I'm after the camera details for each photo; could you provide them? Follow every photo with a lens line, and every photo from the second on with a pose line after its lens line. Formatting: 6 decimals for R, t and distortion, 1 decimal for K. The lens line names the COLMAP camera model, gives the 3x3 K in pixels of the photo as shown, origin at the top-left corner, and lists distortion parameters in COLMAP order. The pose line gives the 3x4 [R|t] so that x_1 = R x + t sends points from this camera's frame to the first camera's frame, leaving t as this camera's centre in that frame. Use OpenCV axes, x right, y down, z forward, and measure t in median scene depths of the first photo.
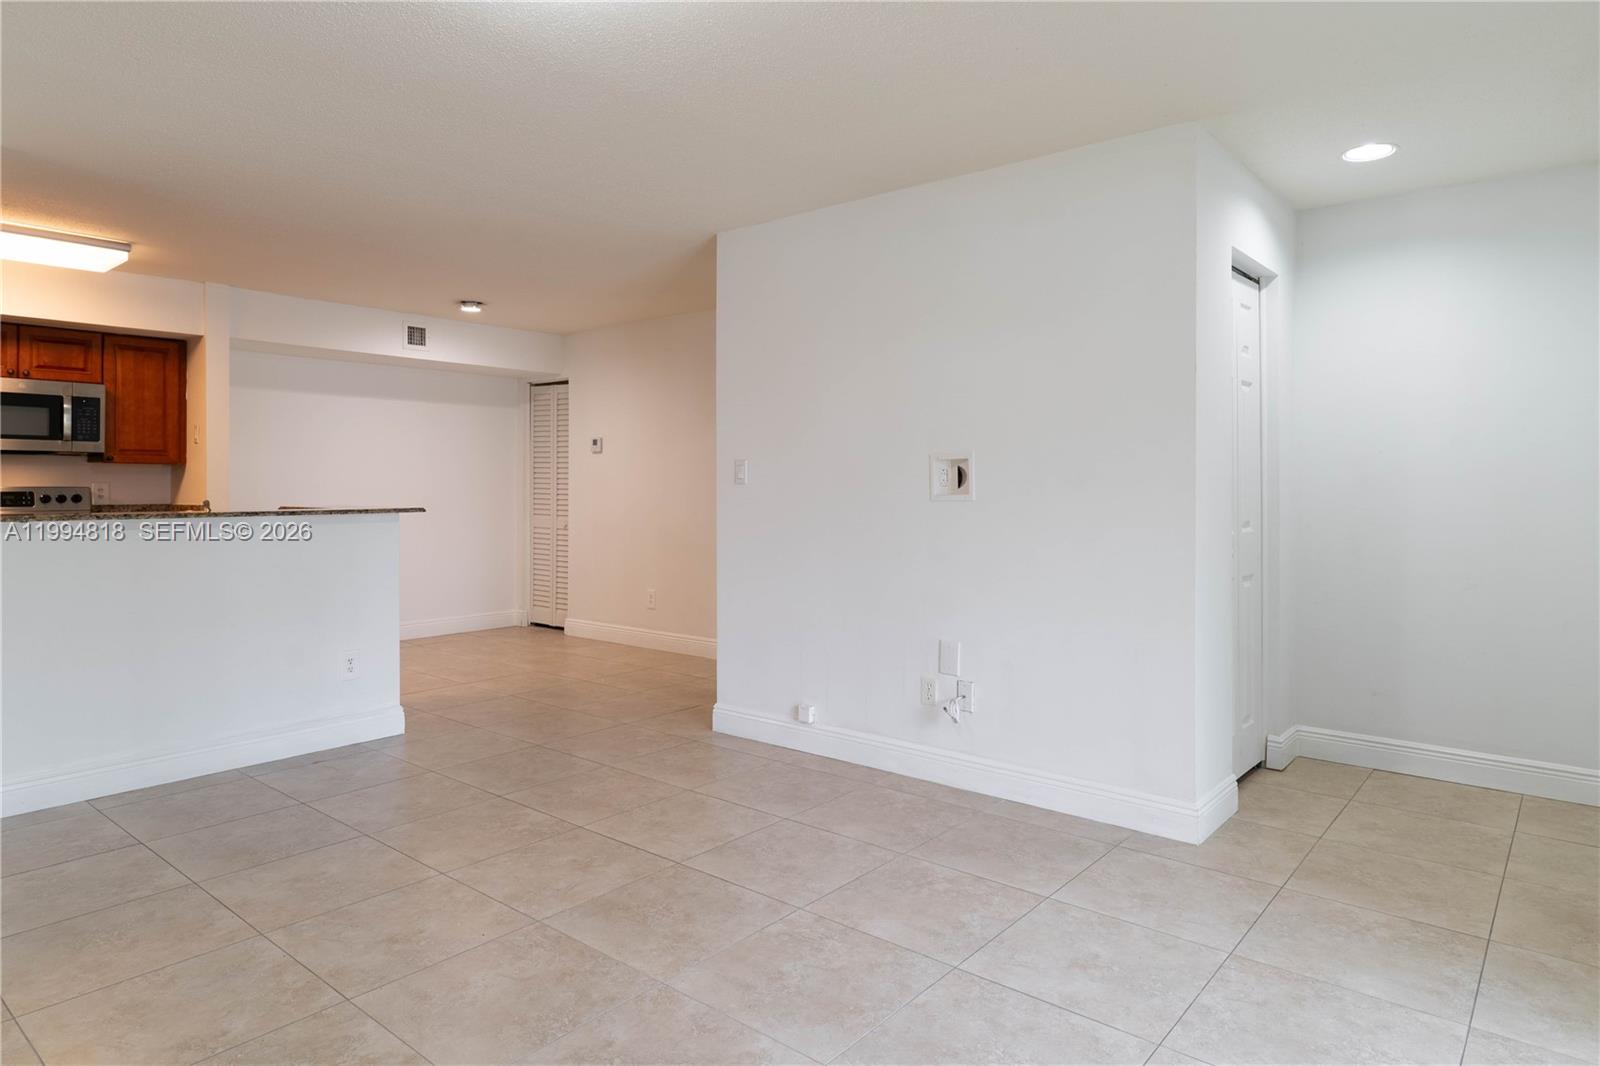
lens RADIAL K [[918.6, 0, 810.1], [0, 918.6, 470.8], [0, 0, 1]] dist [0.005415, -0.000327]
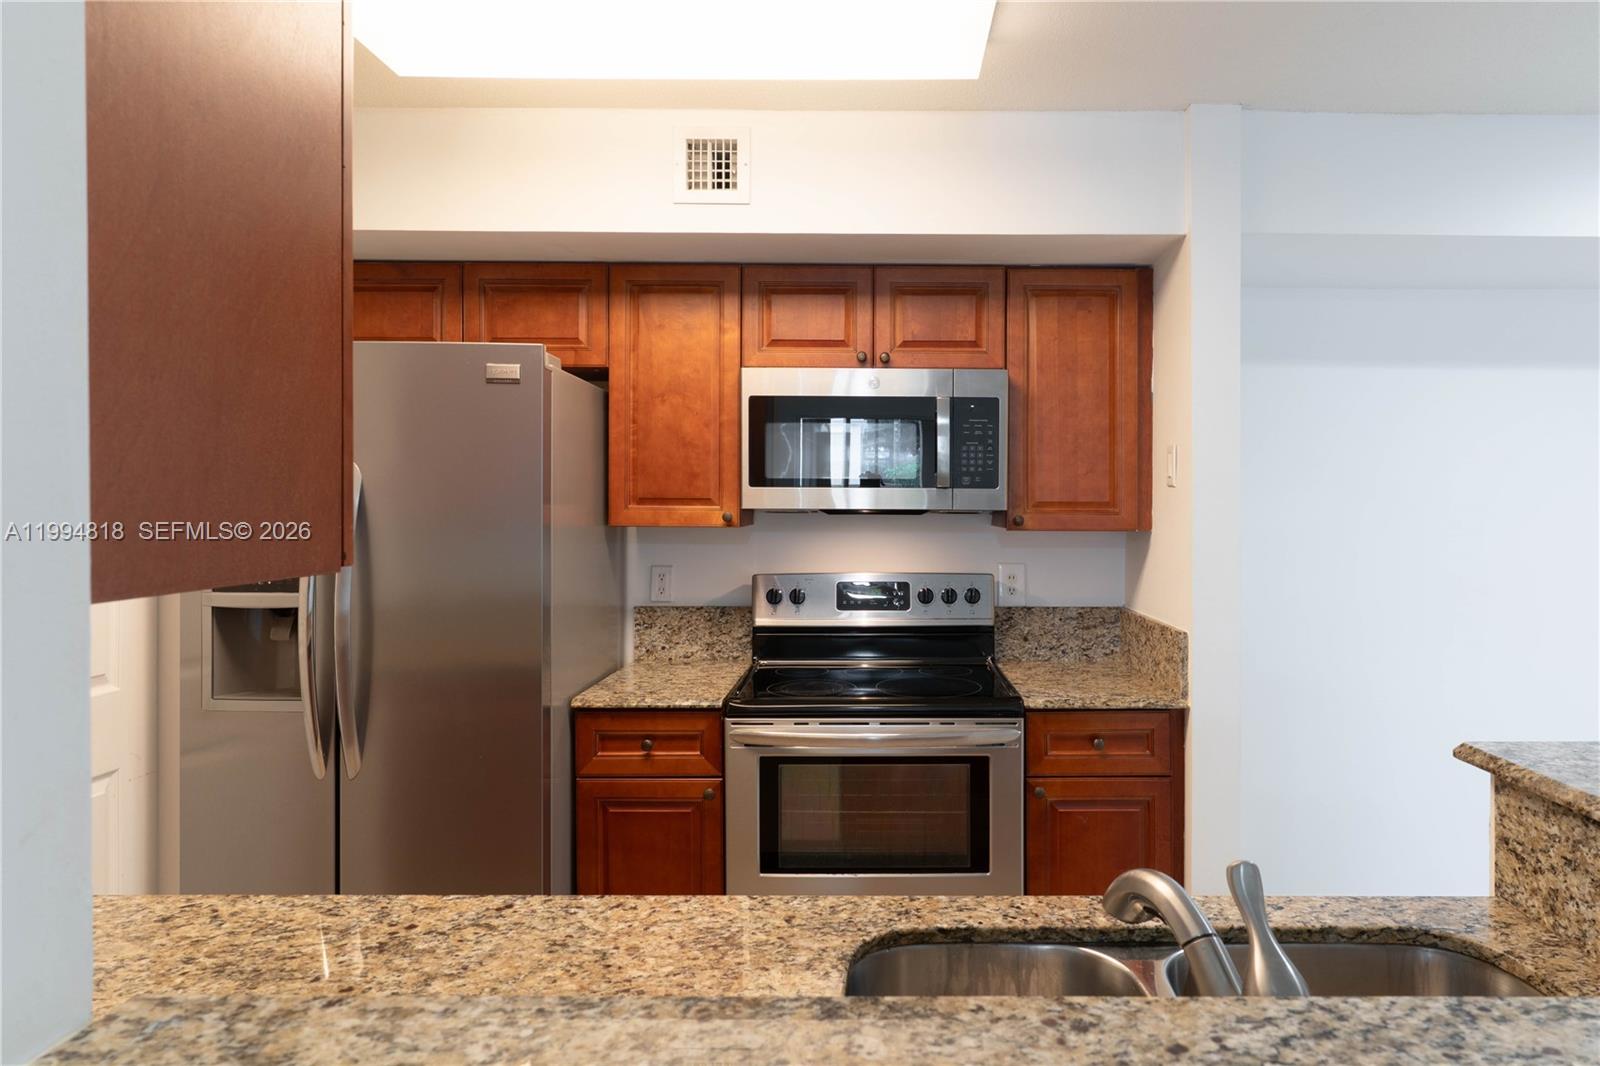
lens RADIAL K [[955.8, 0, 879.4], [0, 955.8, 507.9], [0, 0, 1]] dist [-0.000474, 0.002583]
pose [[0.637210, 0.004121, -0.770679, -0.414170], [0.006288, 0.999925, 0.010545, -0.026214], [0.770664, -0.011565, 0.637136, 0.617626]]
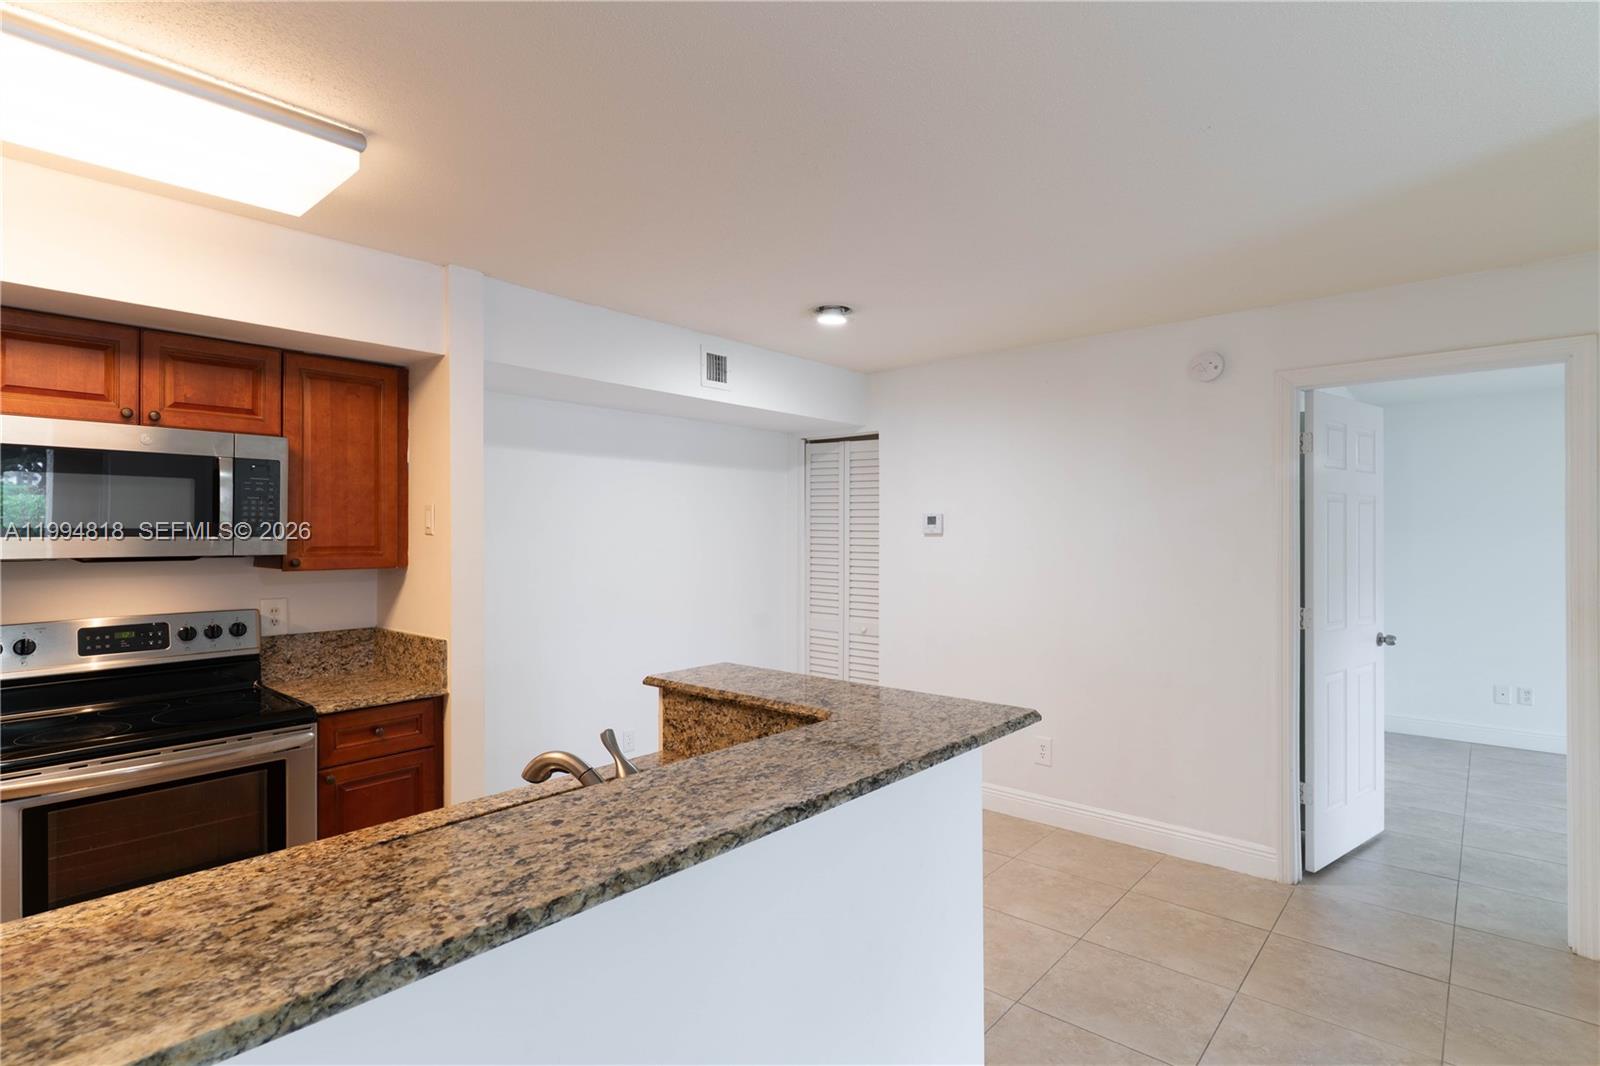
lens RADIAL K [[803.0, 0, 811.2], [0, 803.0, 524.1], [0, 0, 1]] dist [0.001625, 0.000047]
pose [[0.999756, -0.000868, -0.022080, -0.416836], [0.000907, 0.999998, 0.001793, -0.038805], [0.022078, -0.001813, 0.999755, 0.492630]]
